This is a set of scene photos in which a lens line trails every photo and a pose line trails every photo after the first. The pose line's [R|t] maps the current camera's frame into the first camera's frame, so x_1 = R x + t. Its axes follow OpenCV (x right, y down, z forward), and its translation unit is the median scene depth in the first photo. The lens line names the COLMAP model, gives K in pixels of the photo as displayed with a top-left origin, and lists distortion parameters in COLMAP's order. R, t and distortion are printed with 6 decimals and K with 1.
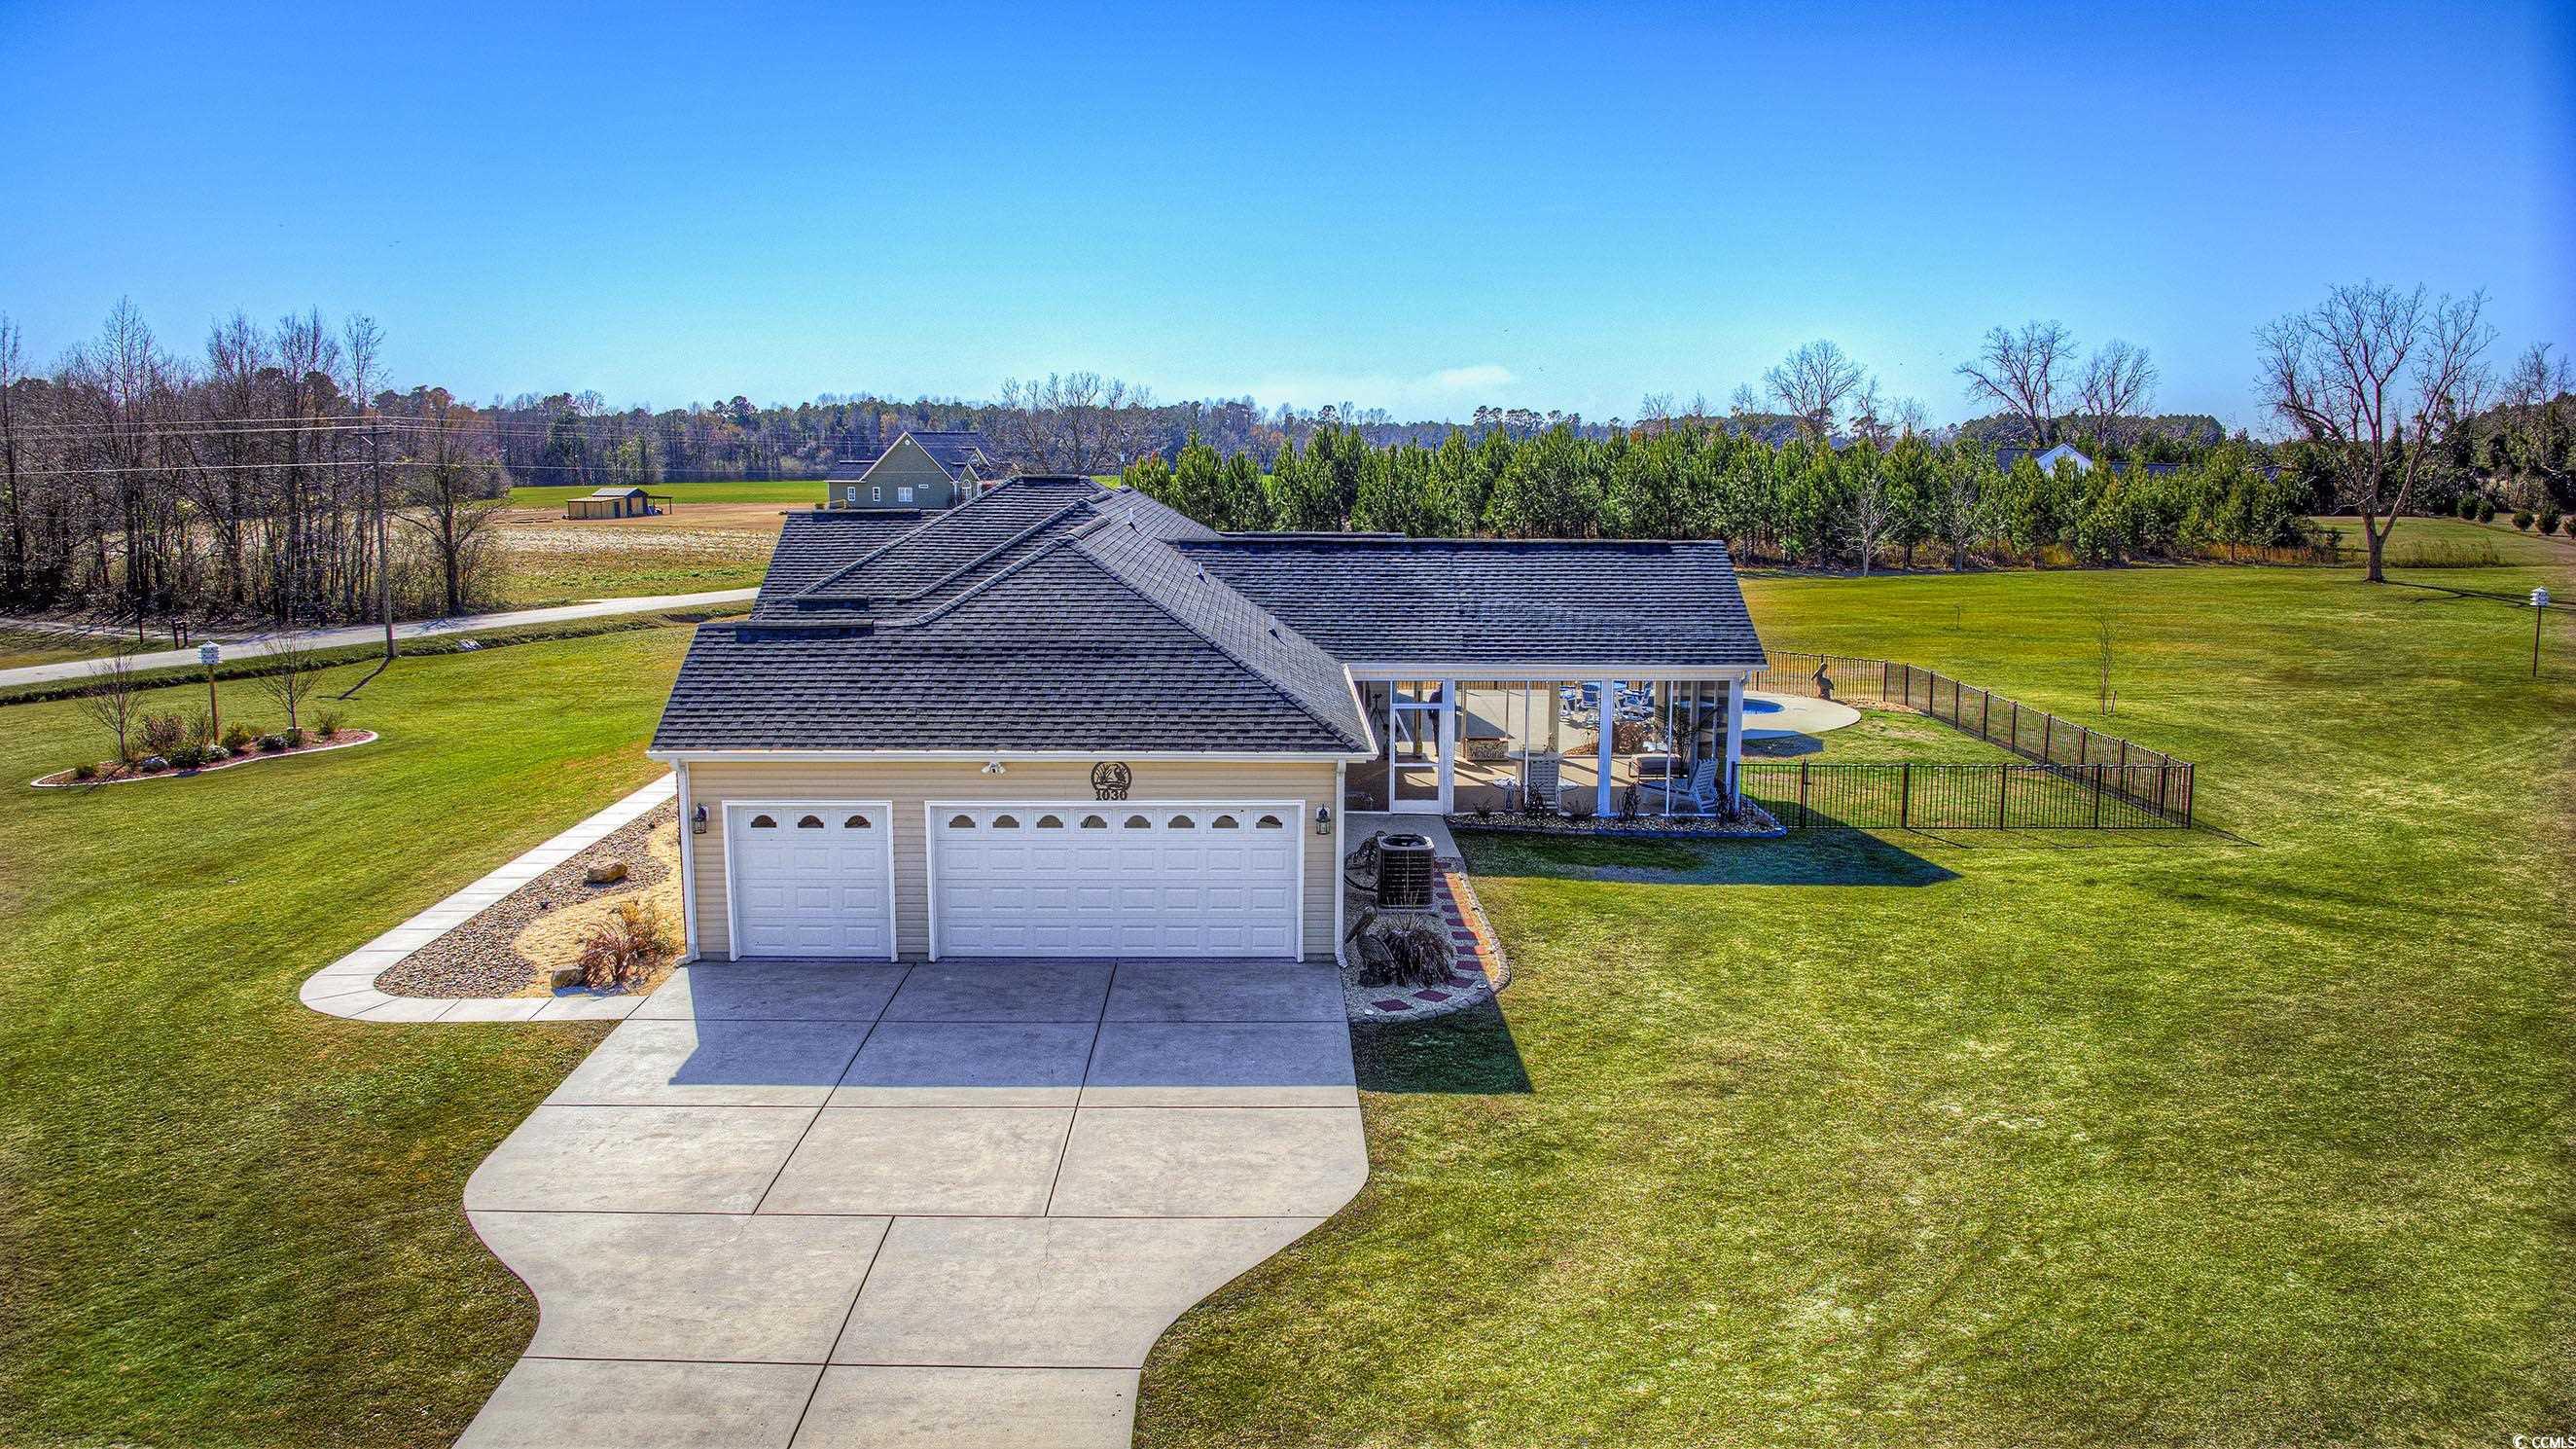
lens RADIAL K [[1840.8, 0, 1288.0], [0, 1840.8, 724.5], [0, 0, 1]] dist [-0.092973, -0.030600]
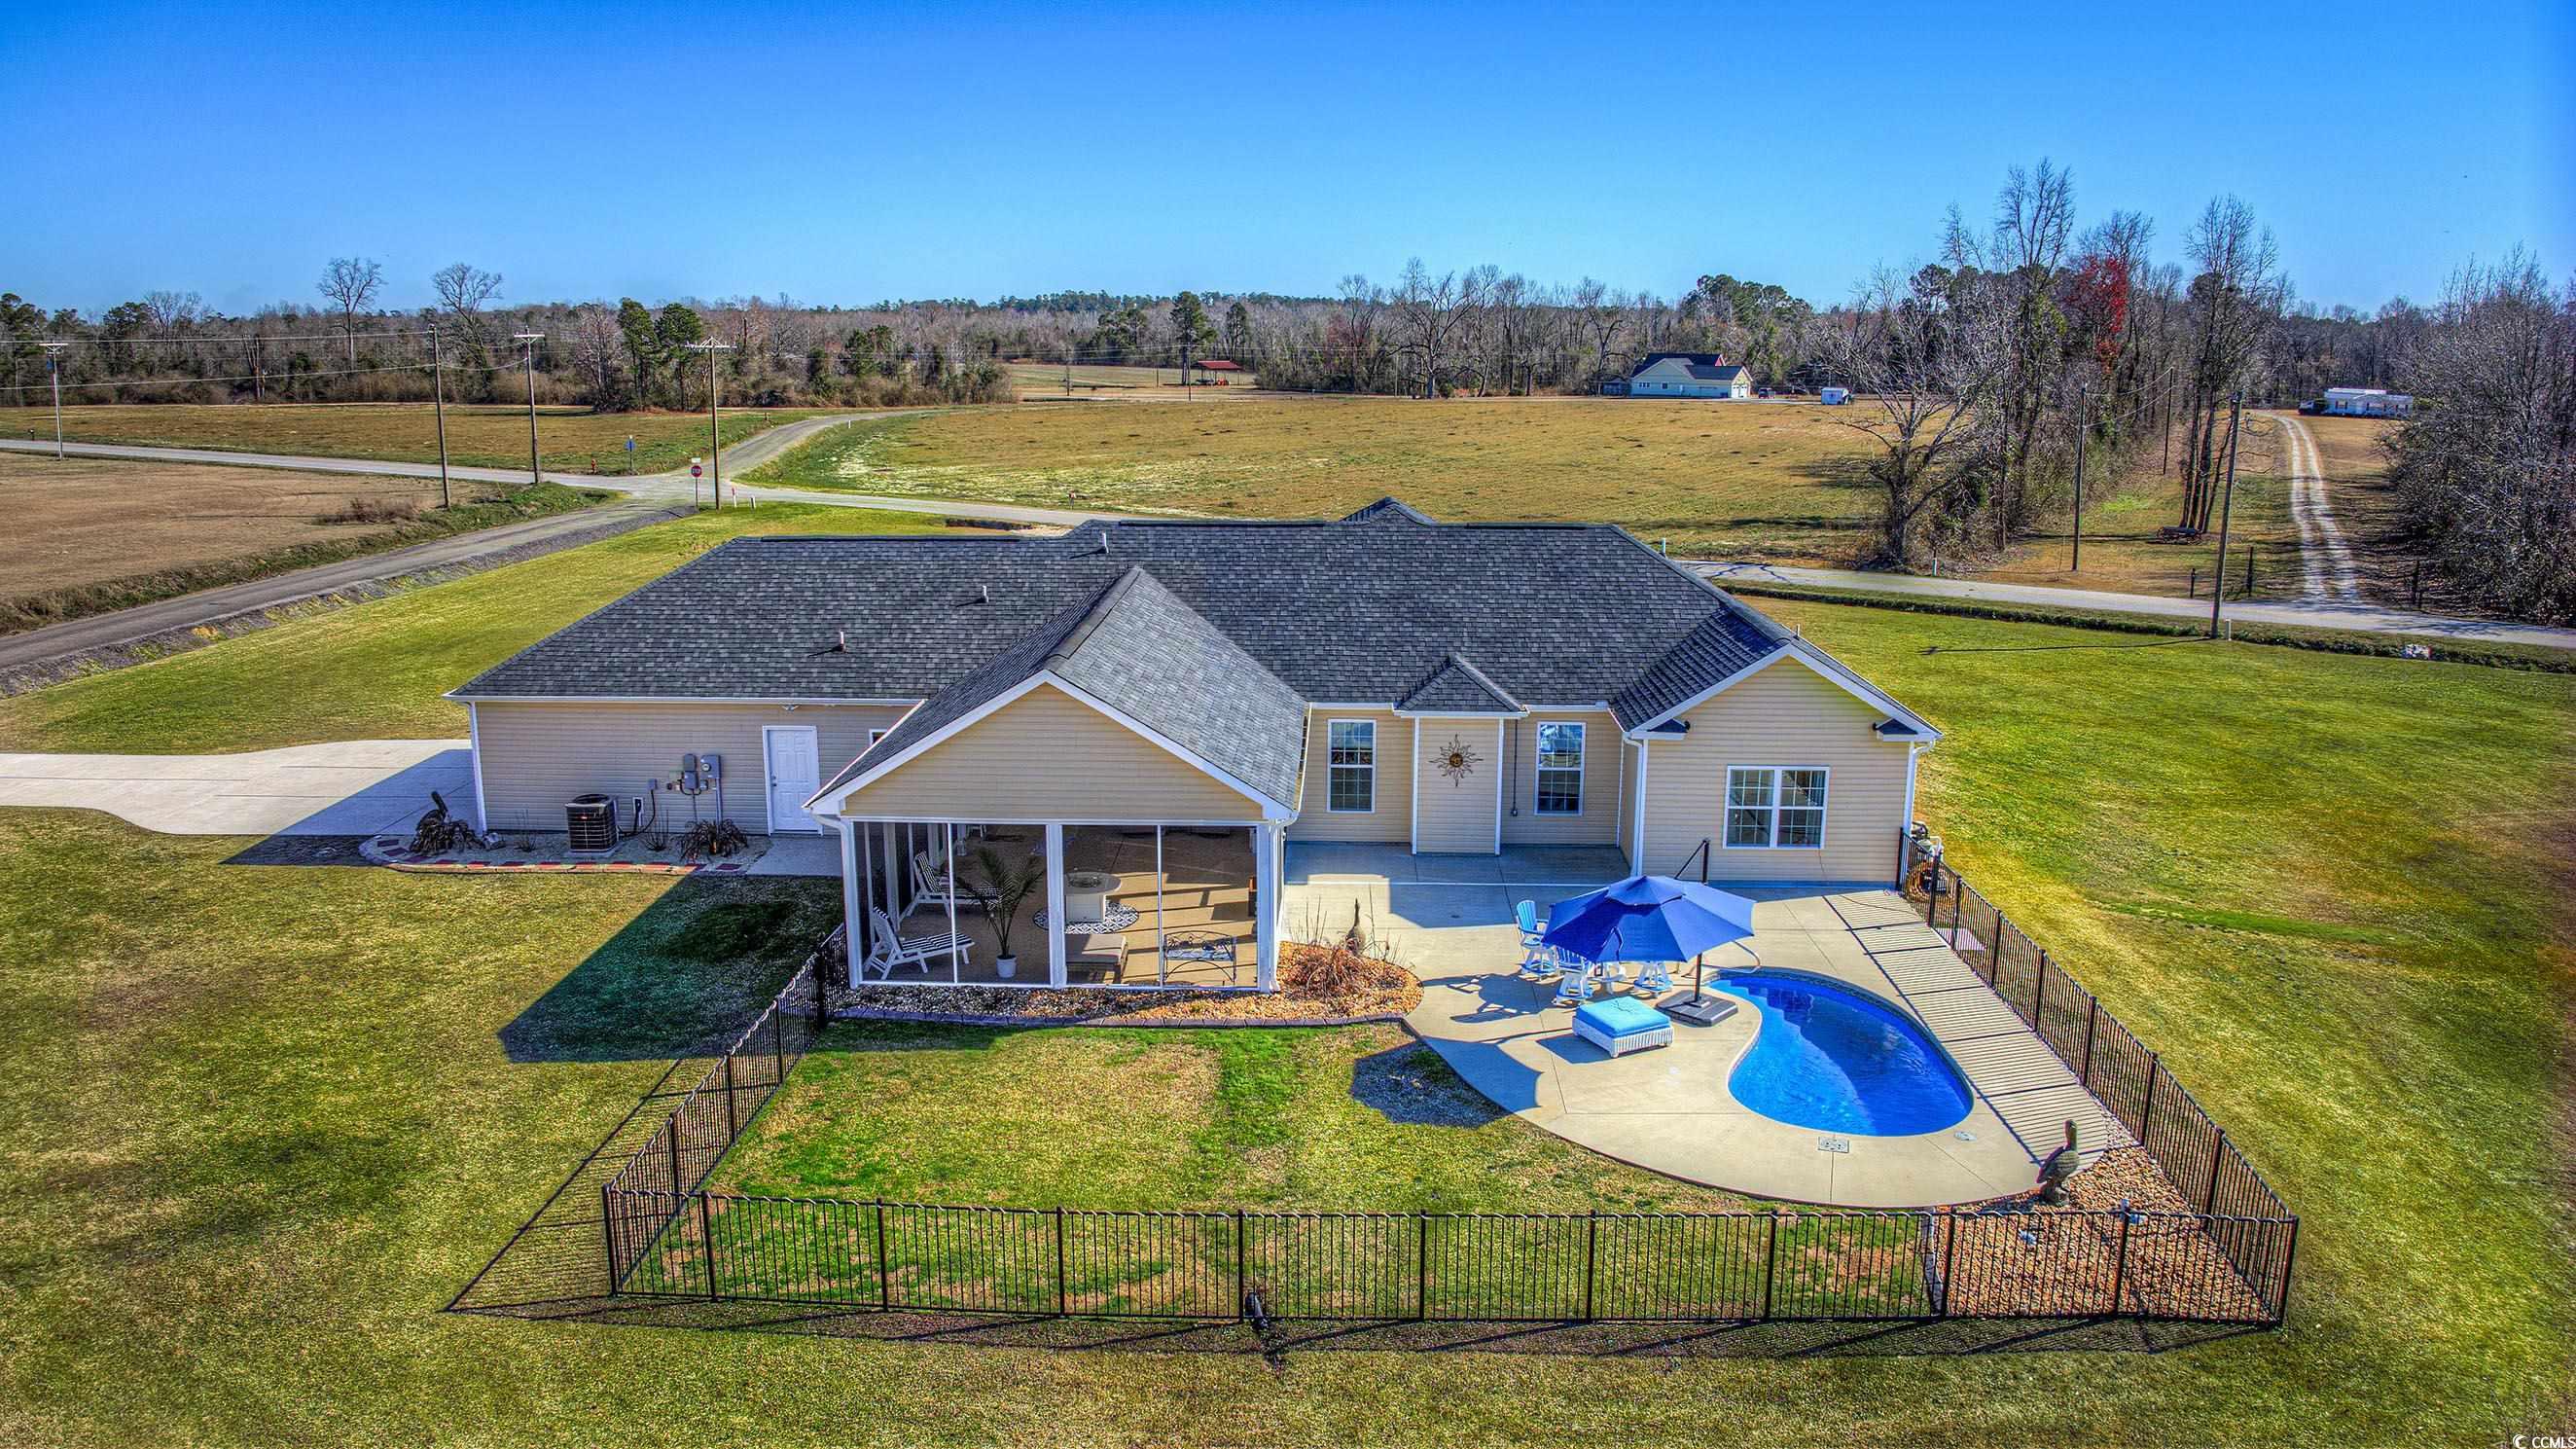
lens RADIAL K [[1840.8, 0, 1288.0], [0, 1840.8, 724.5], [0, 0, 1]] dist [-0.092973, -0.030600]
pose [[-0.074385, 0.188467, -0.979258, 0.460387], [-0.159900, 0.967019, 0.198258, -0.105350], [0.984327, 0.171331, -0.041796, 0.616495]]
